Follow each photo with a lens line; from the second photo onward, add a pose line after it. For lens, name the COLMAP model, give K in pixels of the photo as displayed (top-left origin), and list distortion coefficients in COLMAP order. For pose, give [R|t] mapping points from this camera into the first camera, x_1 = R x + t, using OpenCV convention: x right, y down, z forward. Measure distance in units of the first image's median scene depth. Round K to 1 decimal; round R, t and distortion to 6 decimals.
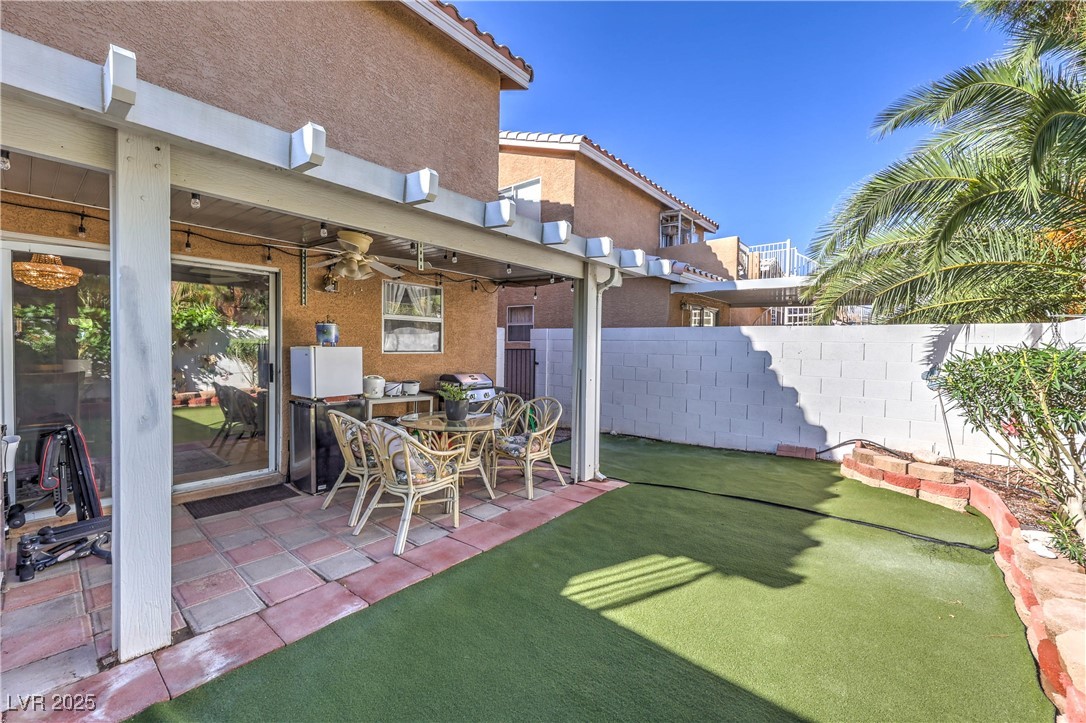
lens RADIAL K [[431.3, 0, 543.0], [0, 431.3, 361.5], [0, 0, 1]] dist [0.000380, 0.000035]
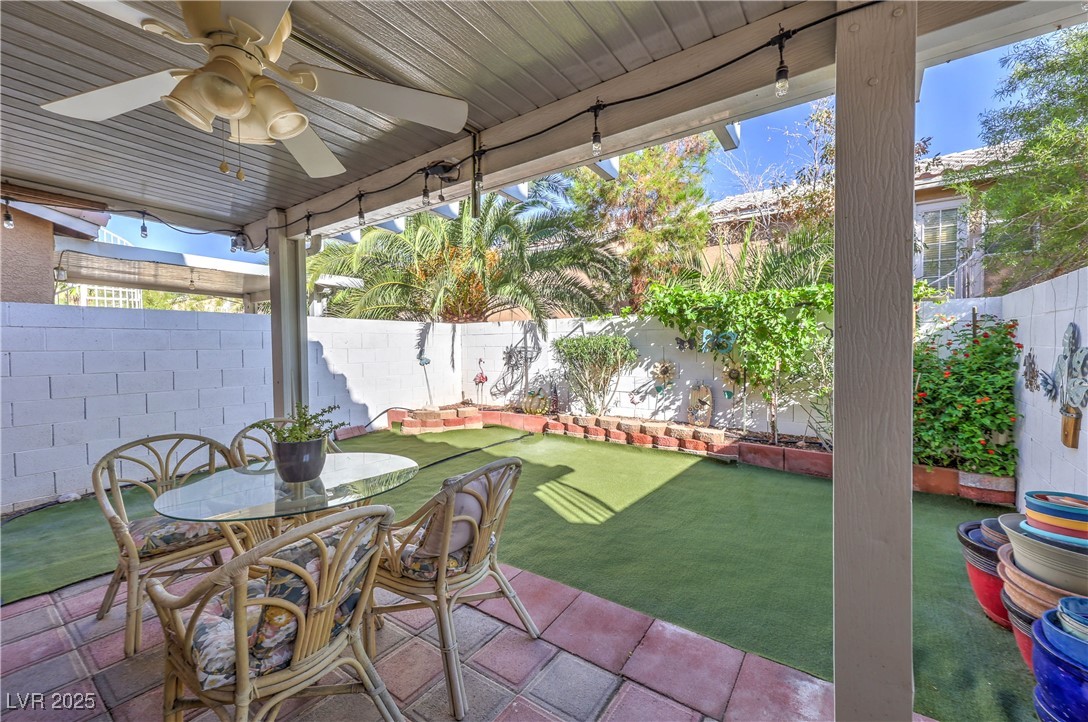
lens RADIAL K [[432.1, 0, 544.0], [0, 432.1, 361.0], [0, 0, 1]] dist [0.000380, 0.000035]
pose [[-0.084294, -0.054178, 0.994967, -1.191304], [0.028689, 0.997975, 0.056772, -0.042502], [-0.996028, 0.033330, -0.082569, 1.212209]]
